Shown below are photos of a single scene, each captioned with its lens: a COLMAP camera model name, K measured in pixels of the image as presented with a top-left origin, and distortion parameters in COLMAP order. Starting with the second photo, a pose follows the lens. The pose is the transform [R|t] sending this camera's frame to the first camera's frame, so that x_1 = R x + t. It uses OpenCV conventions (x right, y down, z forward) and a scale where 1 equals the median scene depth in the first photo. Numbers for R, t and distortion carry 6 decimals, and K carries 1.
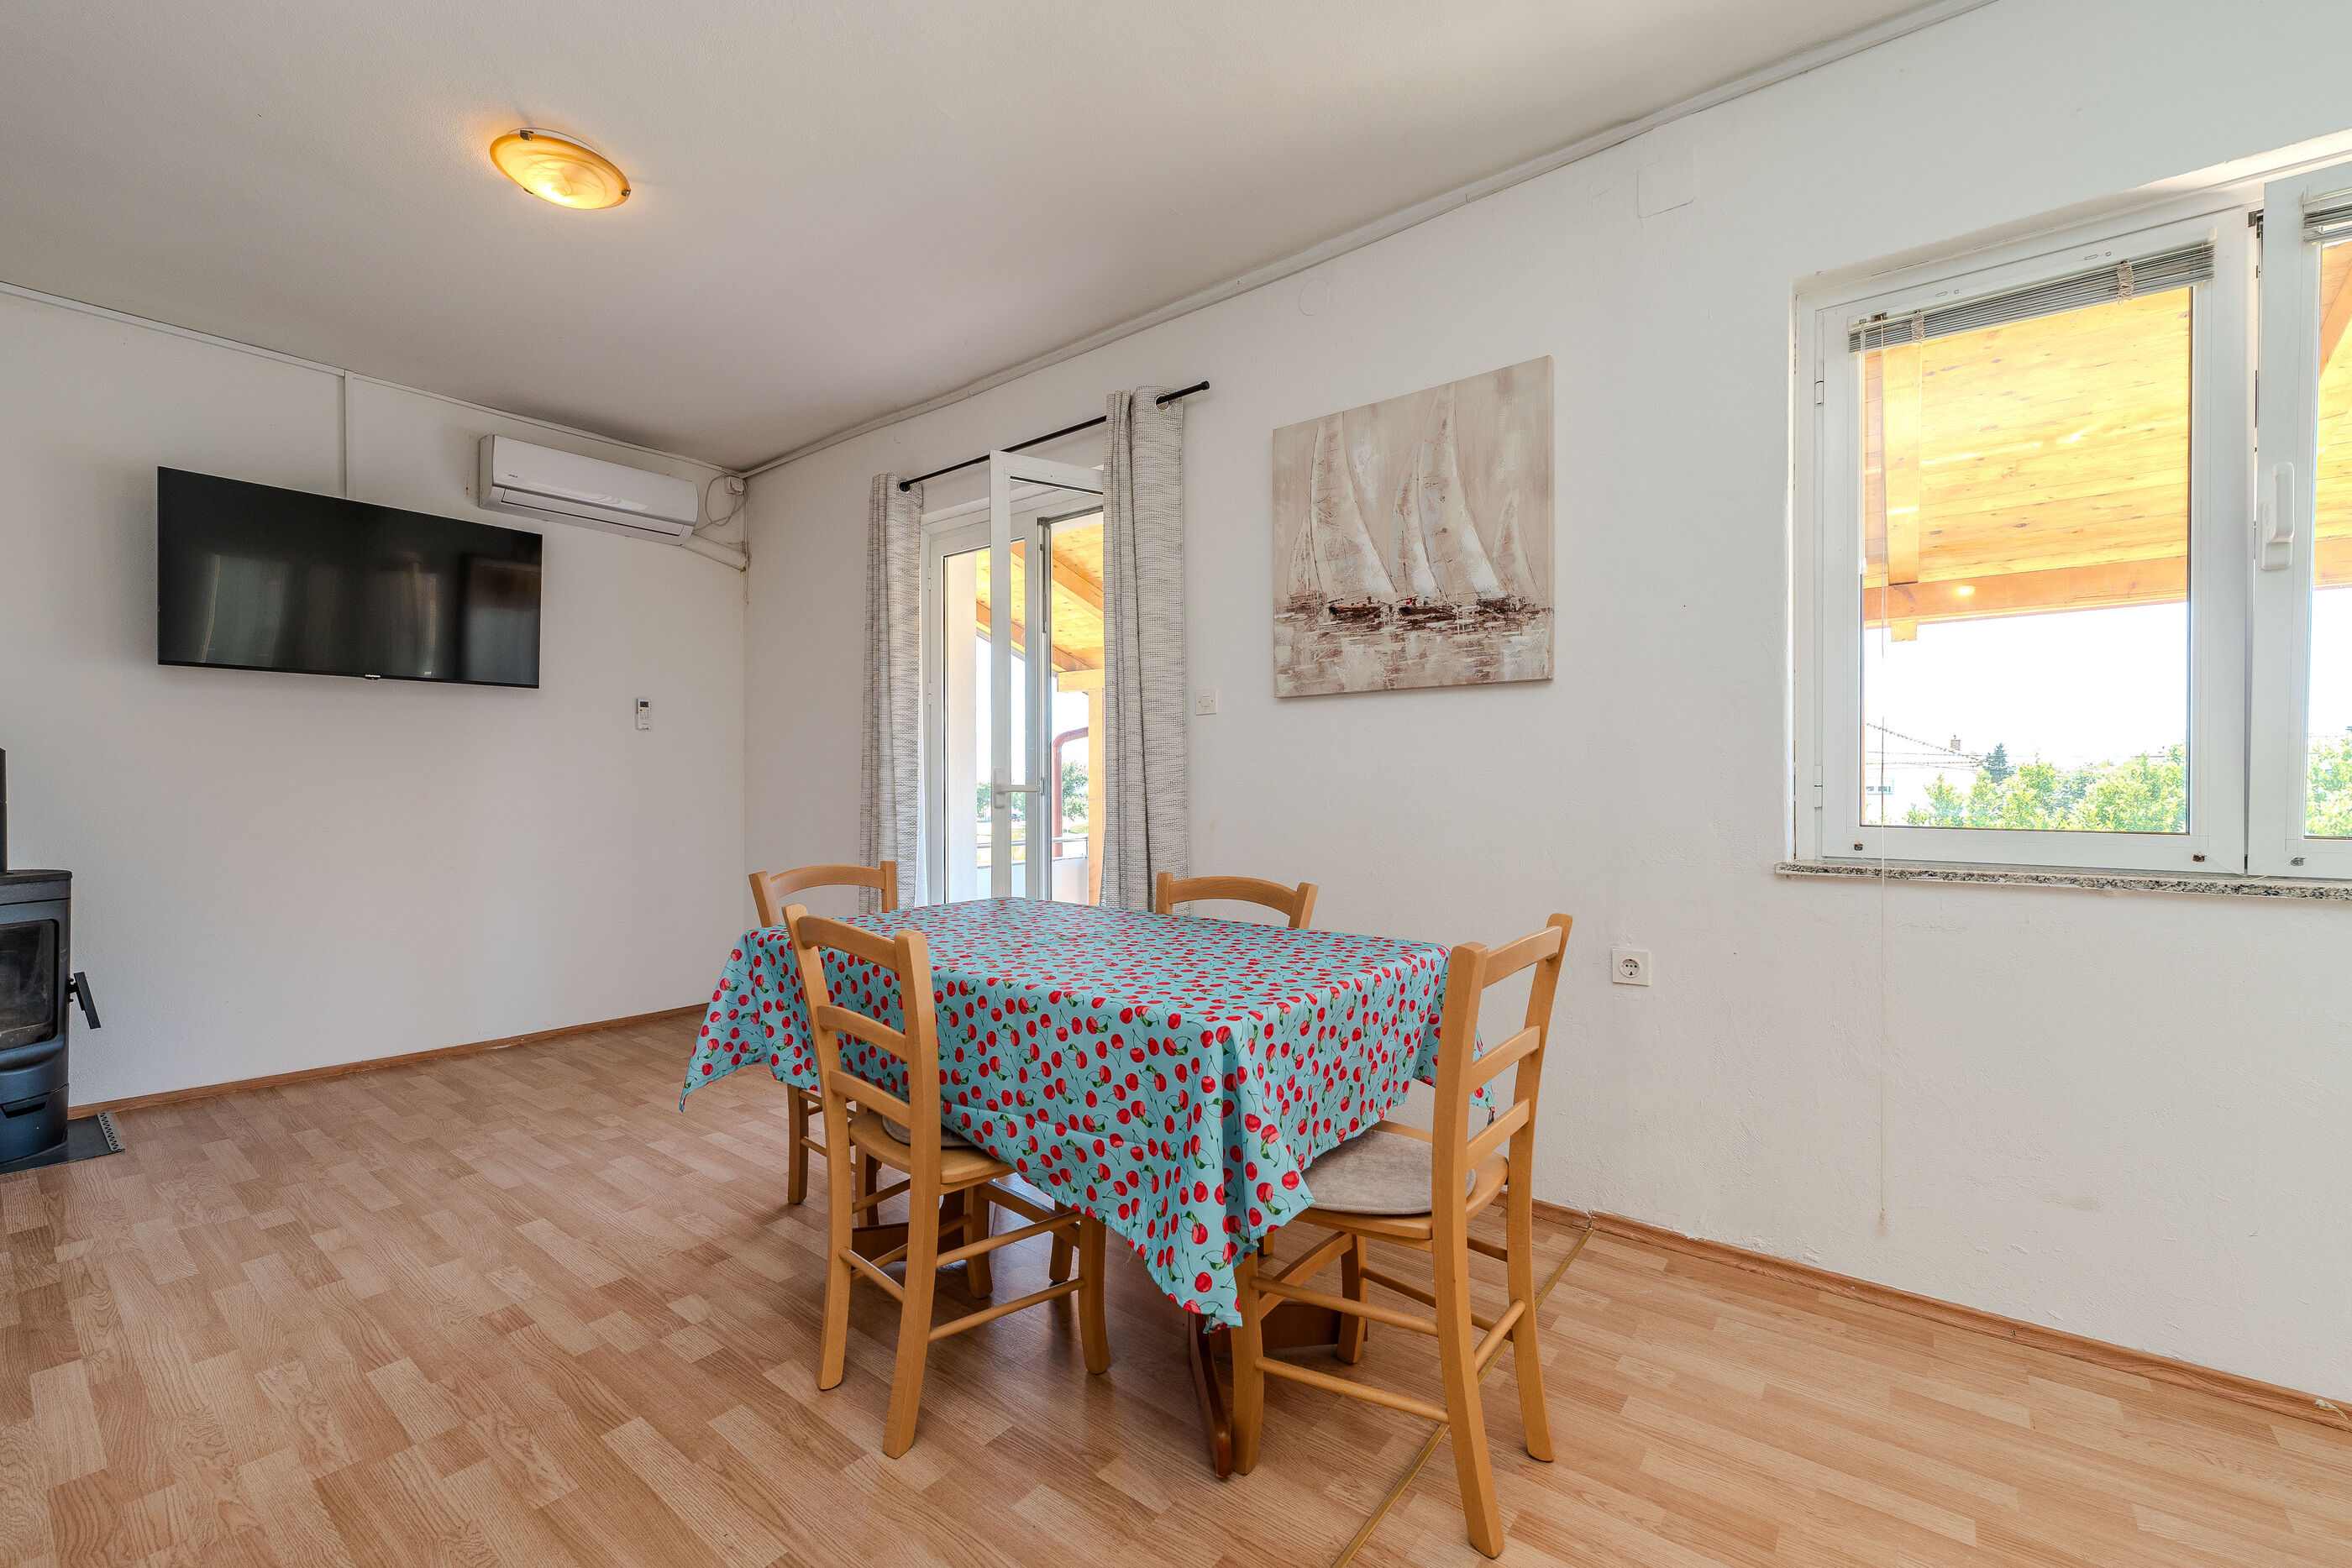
lens RADIAL K [[953.0, 0, 1174.7], [0, 953.0, 786.9], [0, 0, 1]] dist [0.005645, -0.002219]
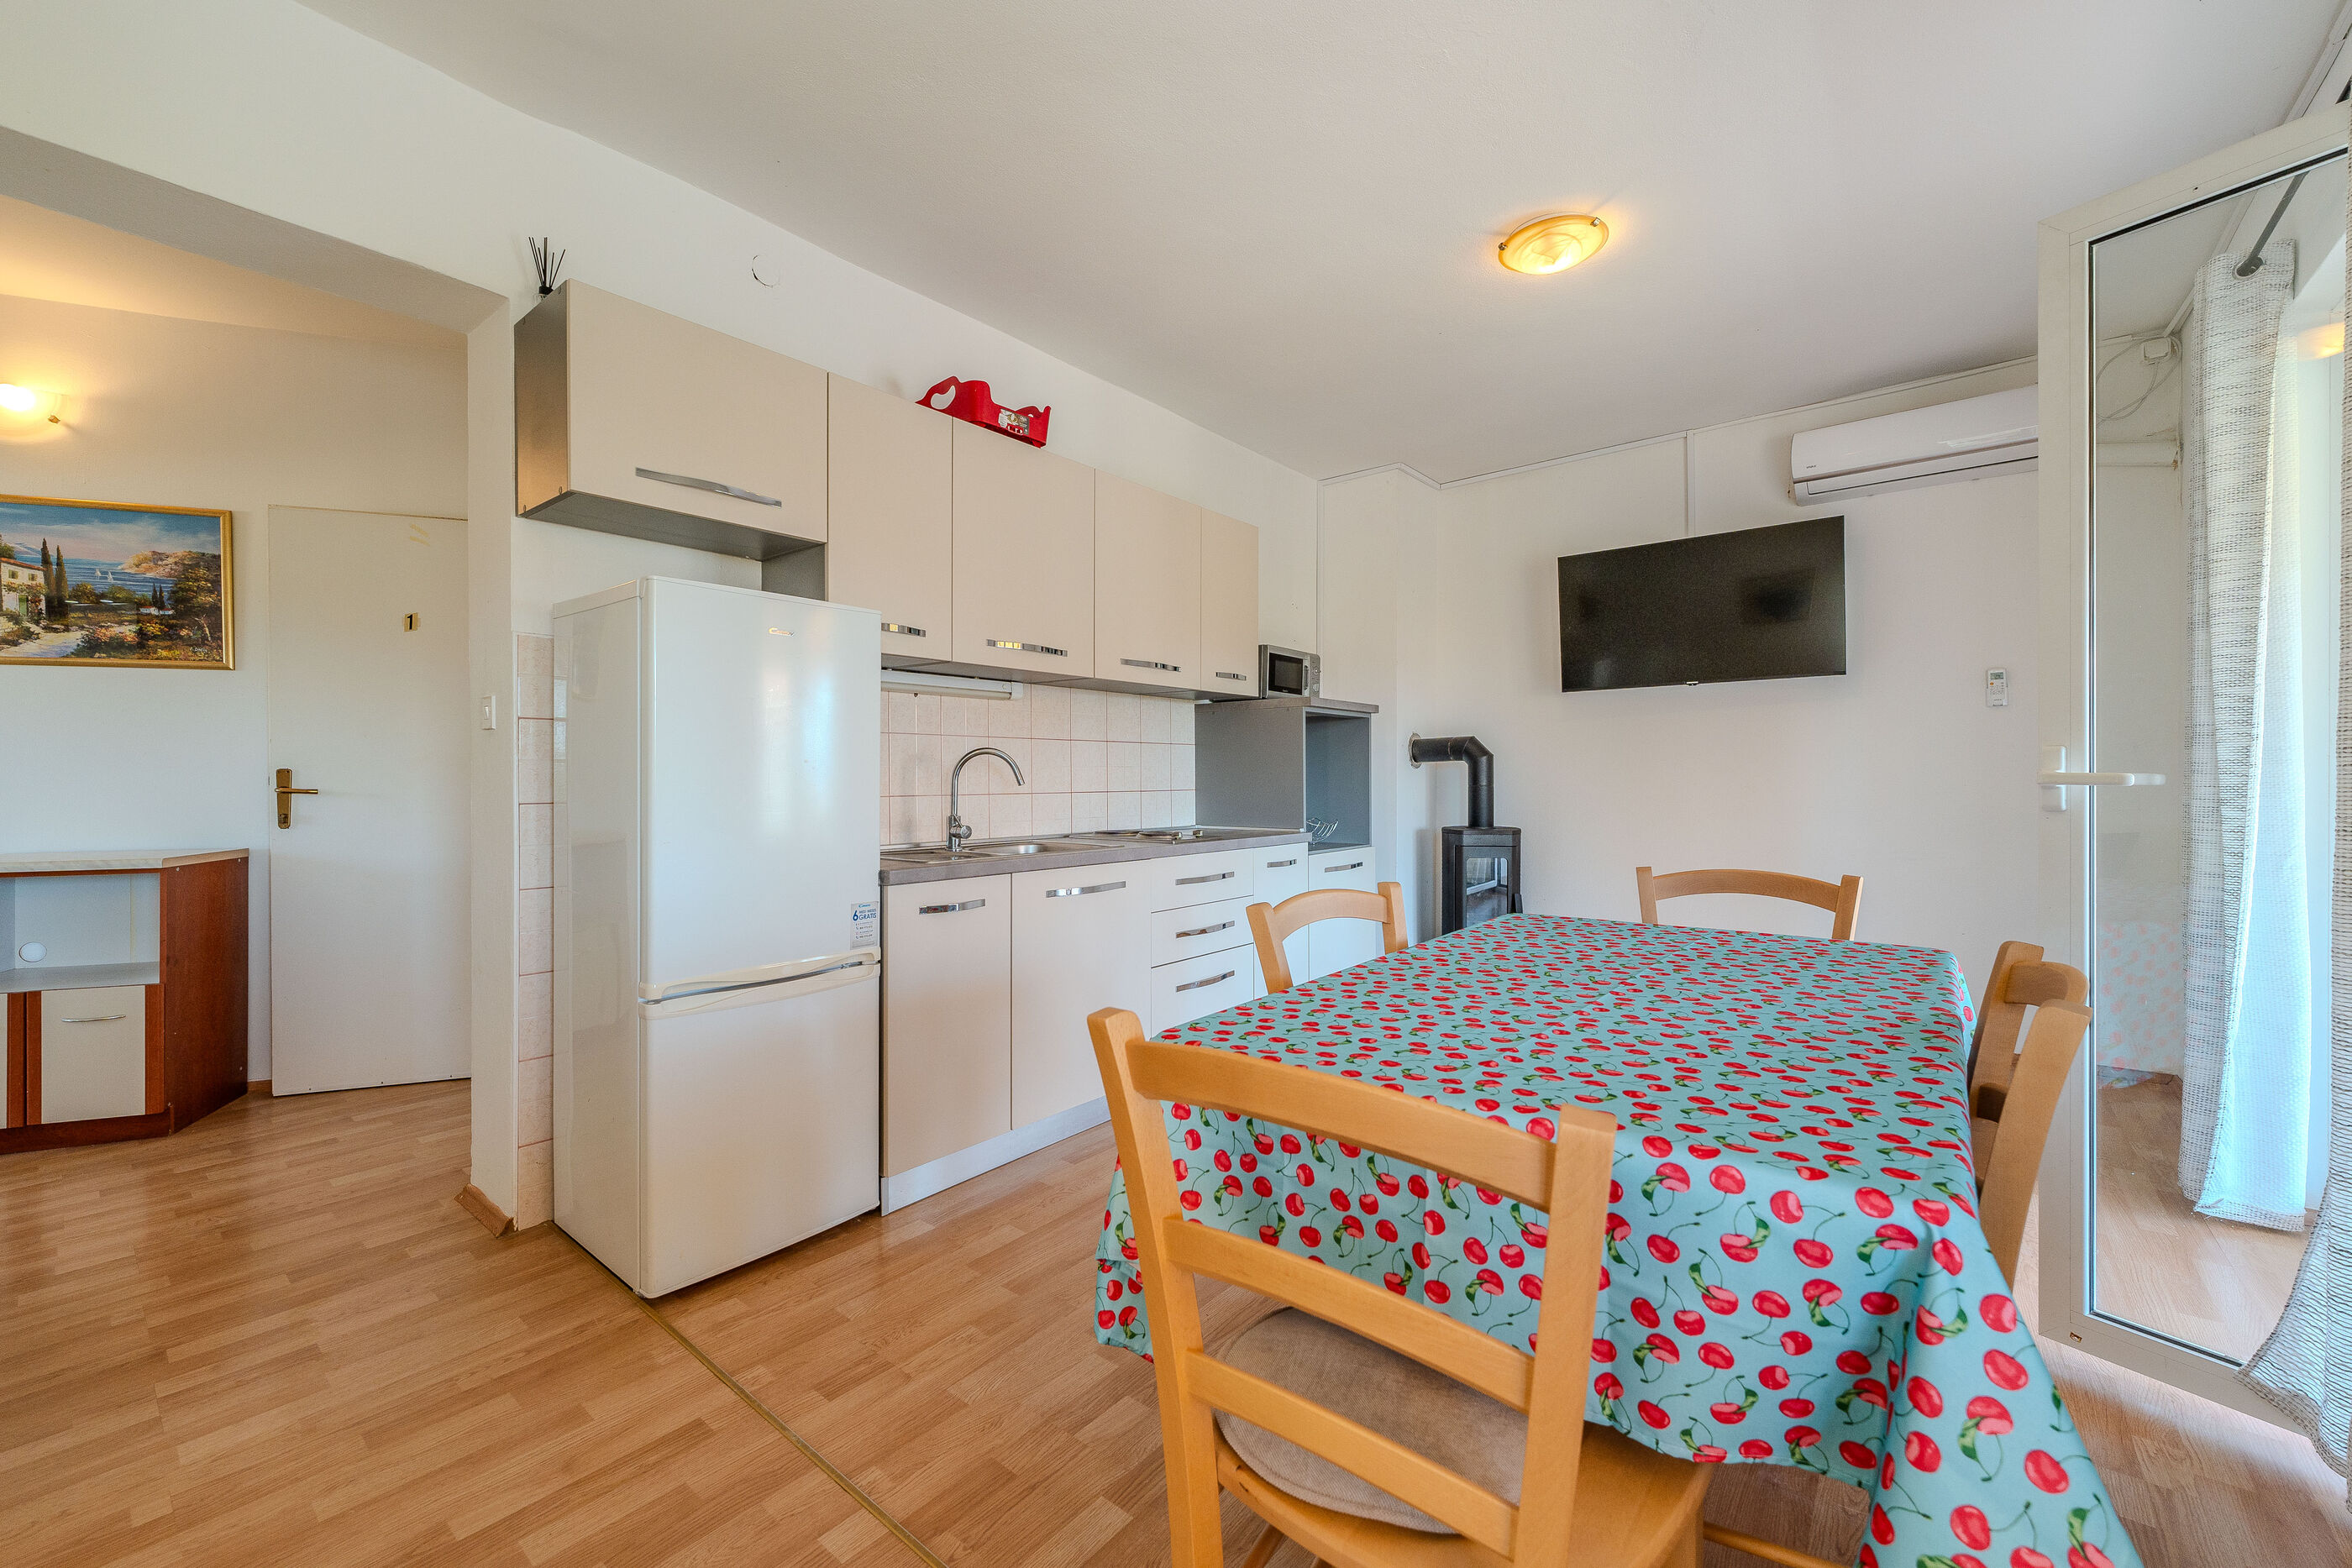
lens RADIAL K [[953.0, 0, 1169.1], [0, 953.0, 779.6], [0, 0, 1]] dist [0.005645, -0.002219]
pose [[-0.023801, 0.004795, -0.999705, 0.519355], [0.000530, 0.999988, 0.004784, -0.001396], [0.999717, -0.000416, -0.023804, 0.549899]]
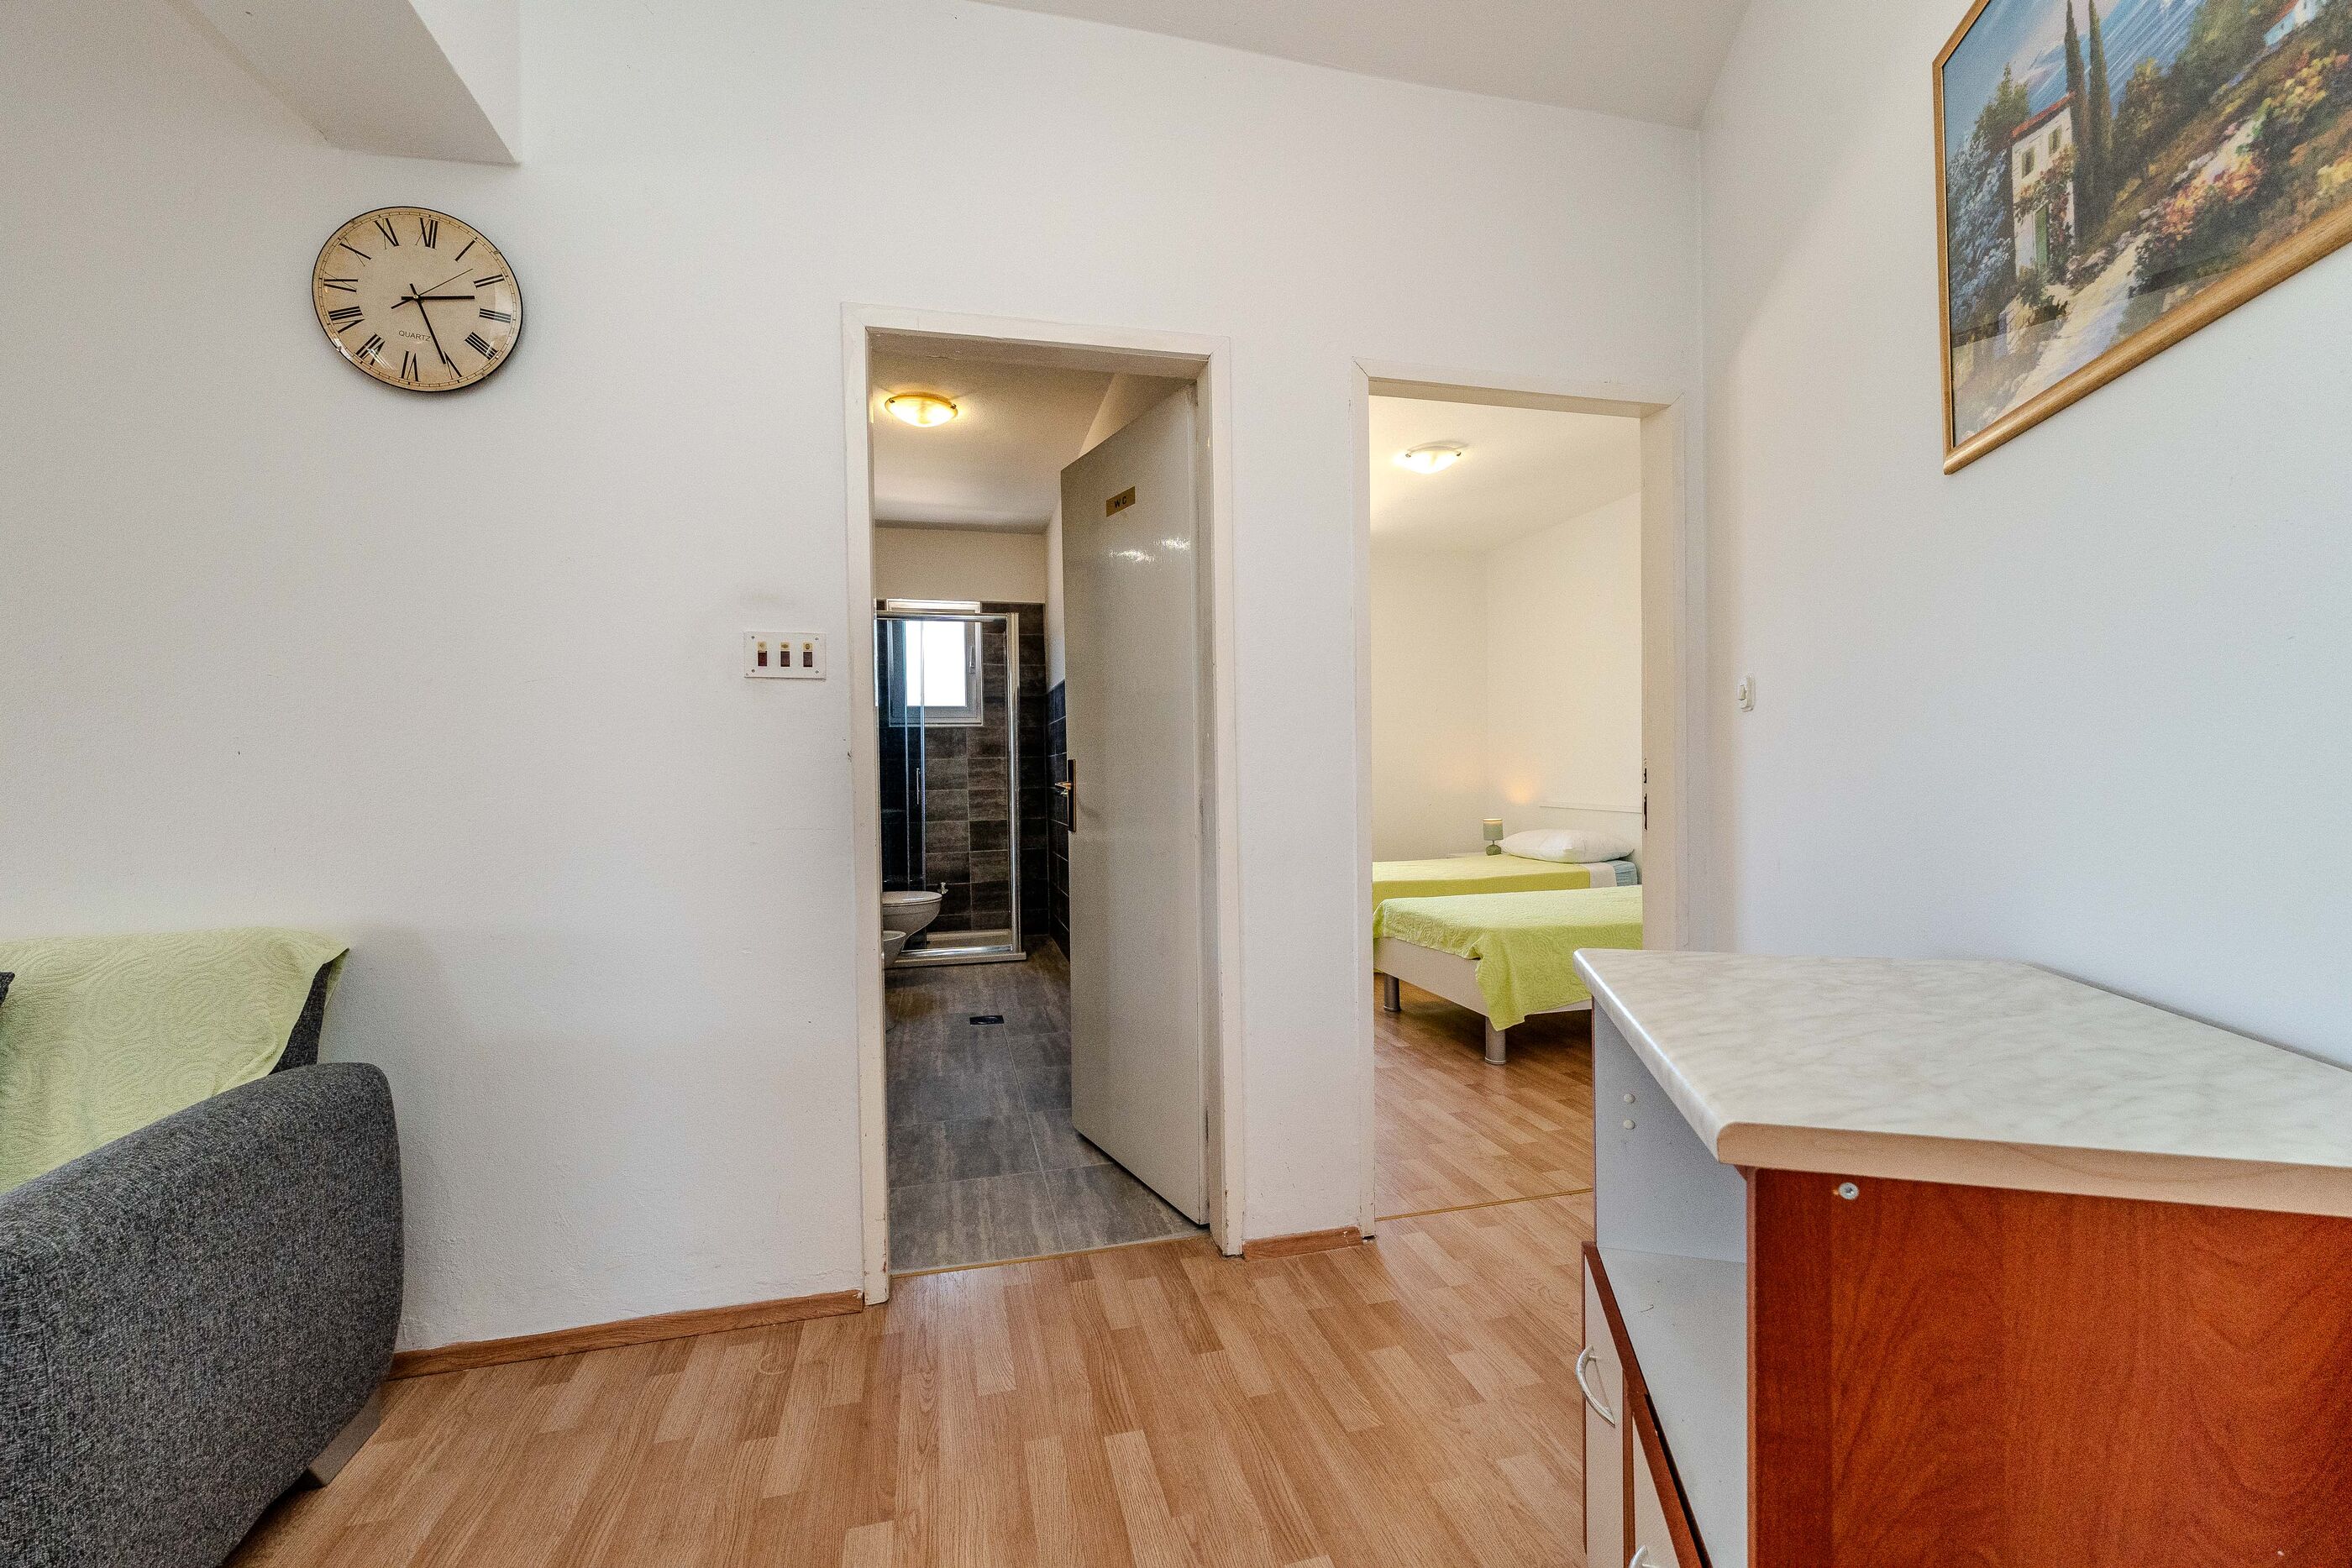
lens RADIAL K [[953.0, 0, 1236.7], [0, 953.0, 780.5], [0, 0, 1]] dist [0.005645, -0.002219]
pose [[-0.788759, 0.009445, 0.614631, -0.705825], [0.019775, 0.999754, 0.010015, 0.004082], [-0.614385, 0.020054, -0.788751, -0.447922]]
